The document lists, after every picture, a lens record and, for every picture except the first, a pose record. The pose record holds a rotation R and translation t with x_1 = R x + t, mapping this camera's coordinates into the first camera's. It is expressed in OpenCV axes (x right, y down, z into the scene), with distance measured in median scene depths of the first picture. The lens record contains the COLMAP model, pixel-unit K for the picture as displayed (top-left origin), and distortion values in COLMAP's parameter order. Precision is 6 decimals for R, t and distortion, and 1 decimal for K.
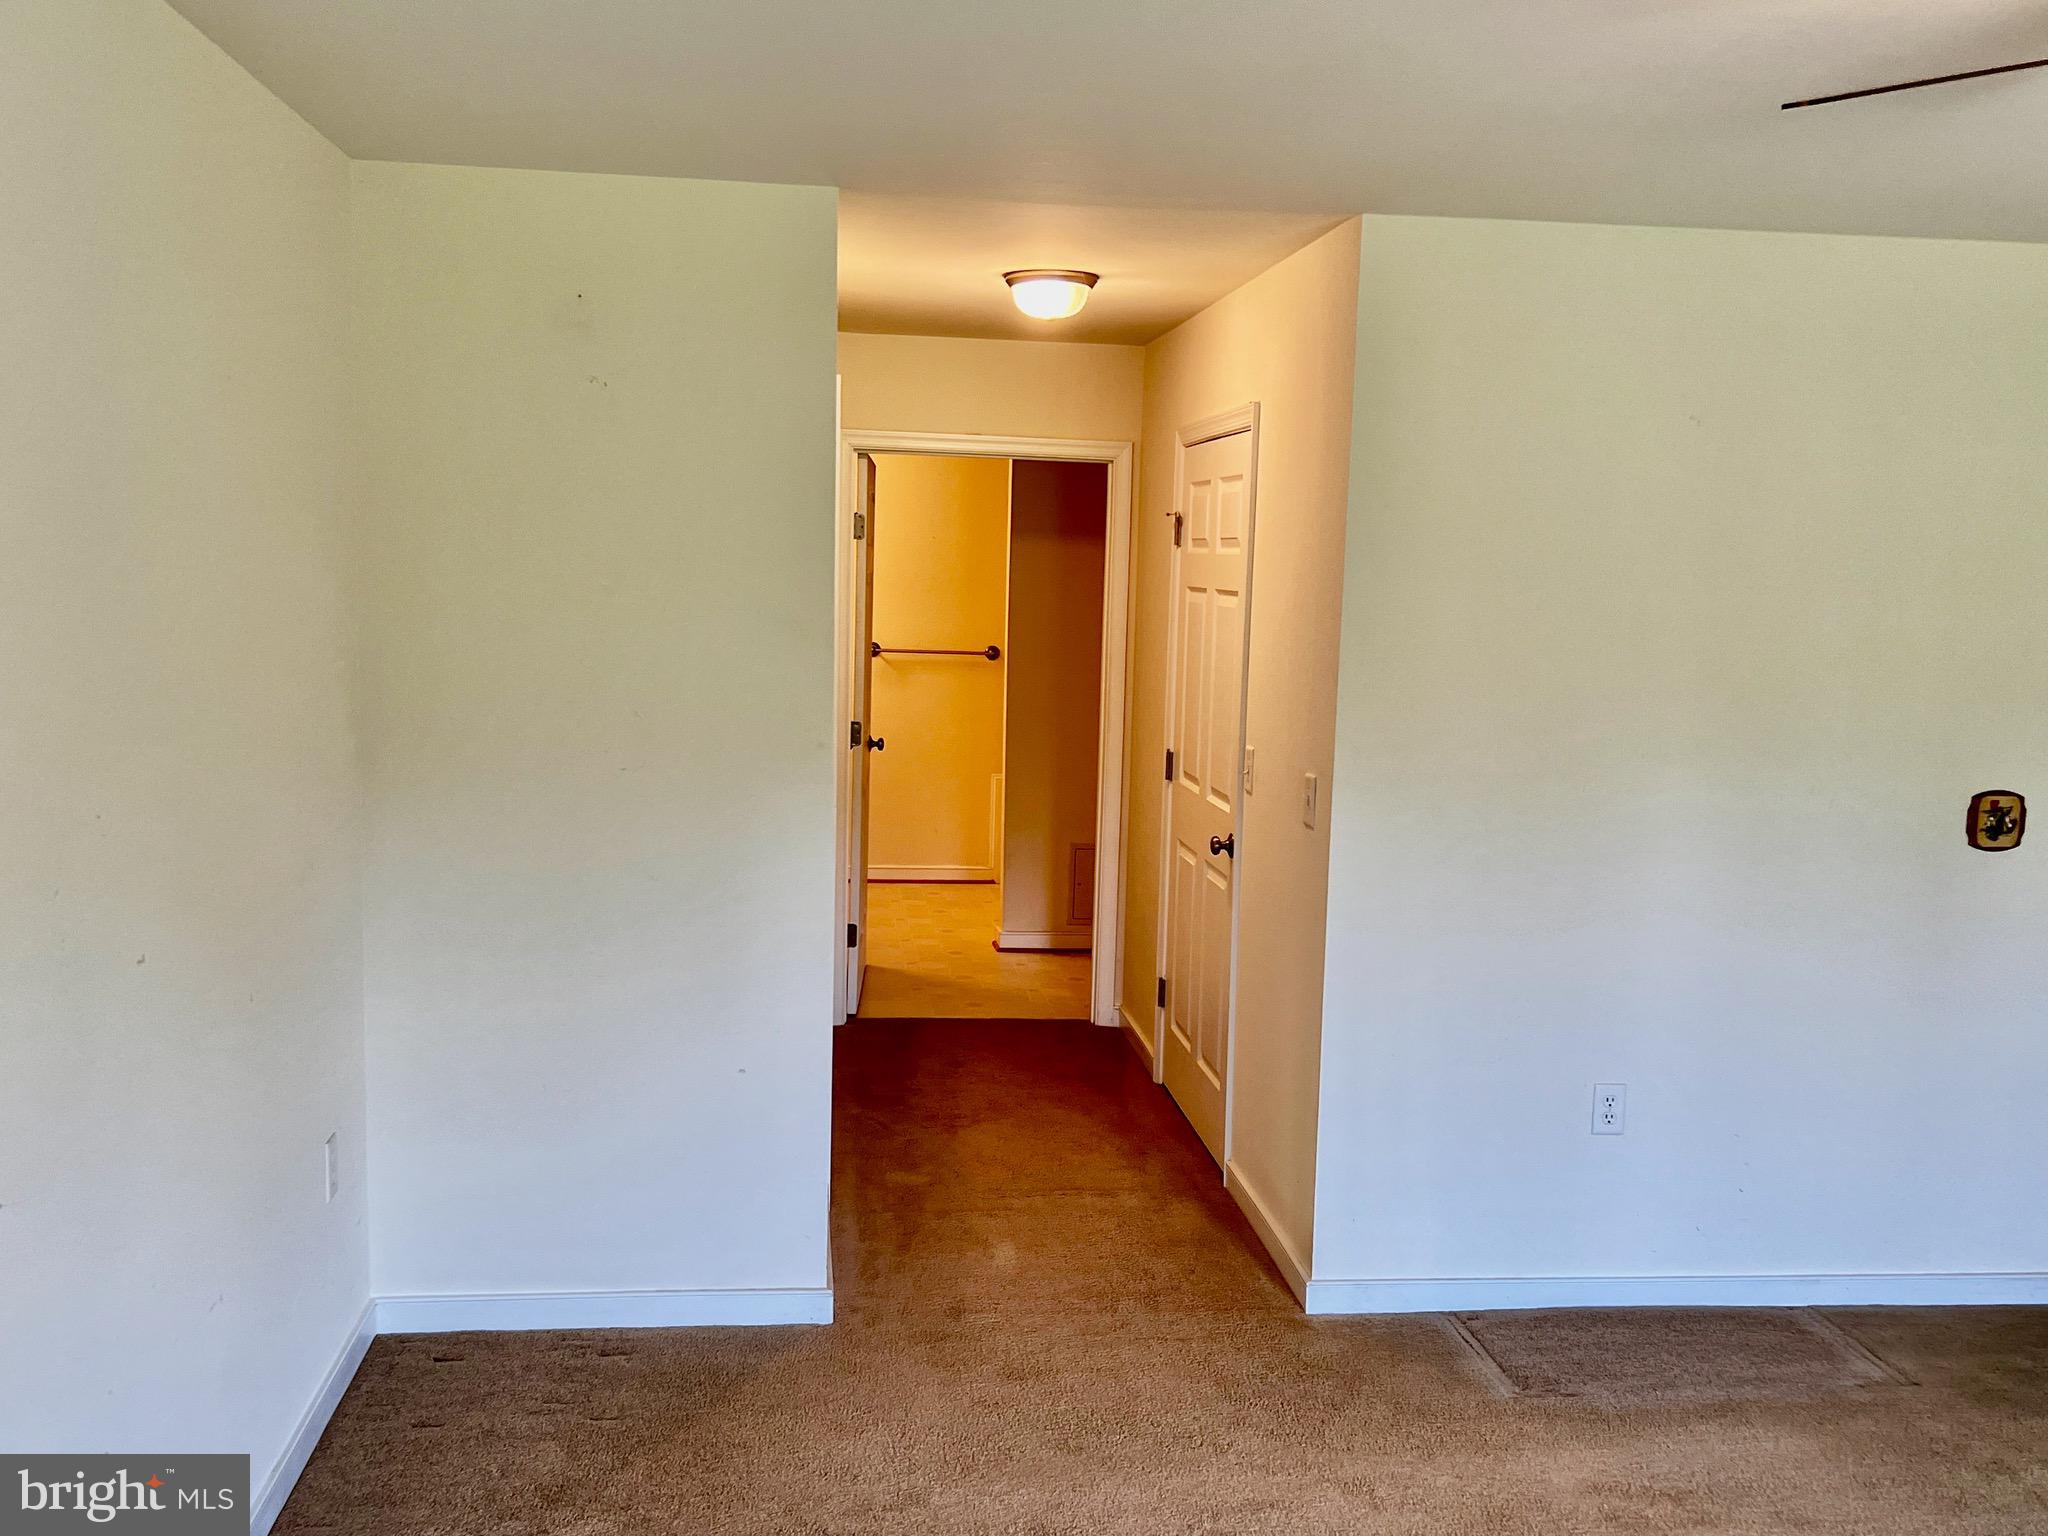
lens RADIAL K [[1833.0, 0, 1052.8], [0, 1833.0, 774.9], [0, 0, 1]] dist [0.059095, -0.067667]
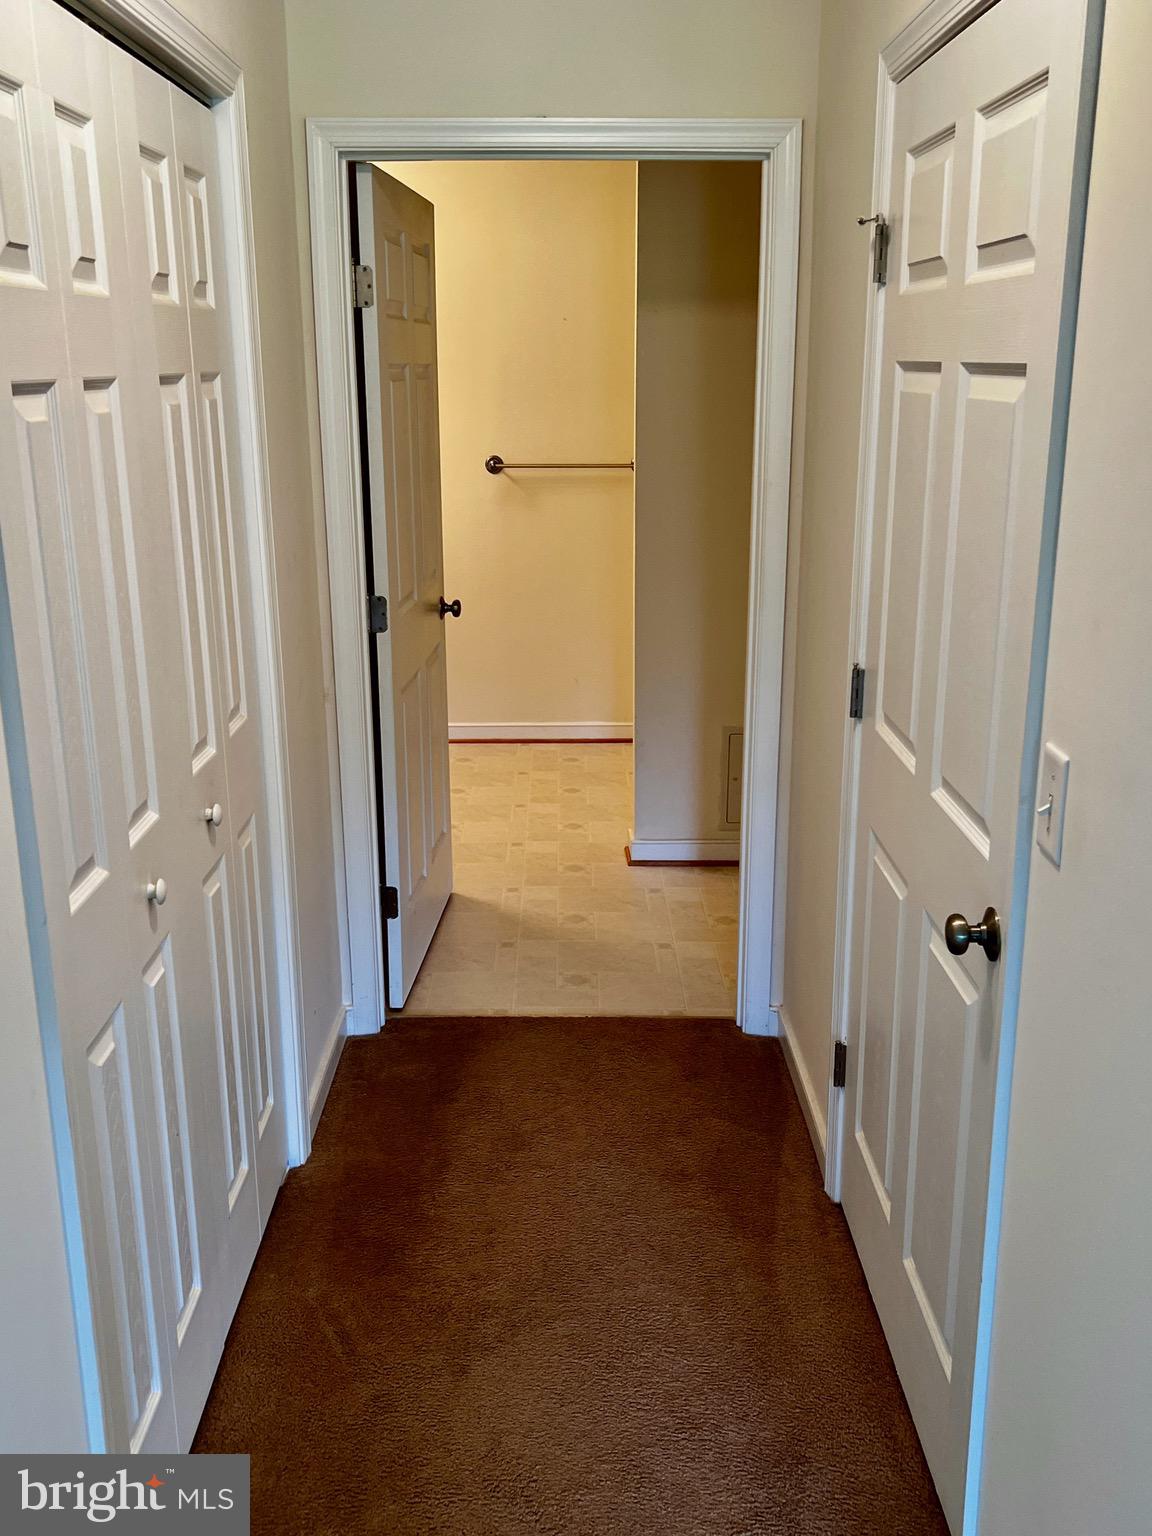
lens RADIAL K [[1374.8, 0, 562.8], [0, 1374.8, 768.0], [0, 0, 1]] dist [0.059095, -0.067667]
pose [[0.989280, 0.001638, -0.146024, 0.042610], [0.023028, 0.985676, 0.167071, -0.066134], [0.144206, -0.168642, 0.975072, 0.676229]]
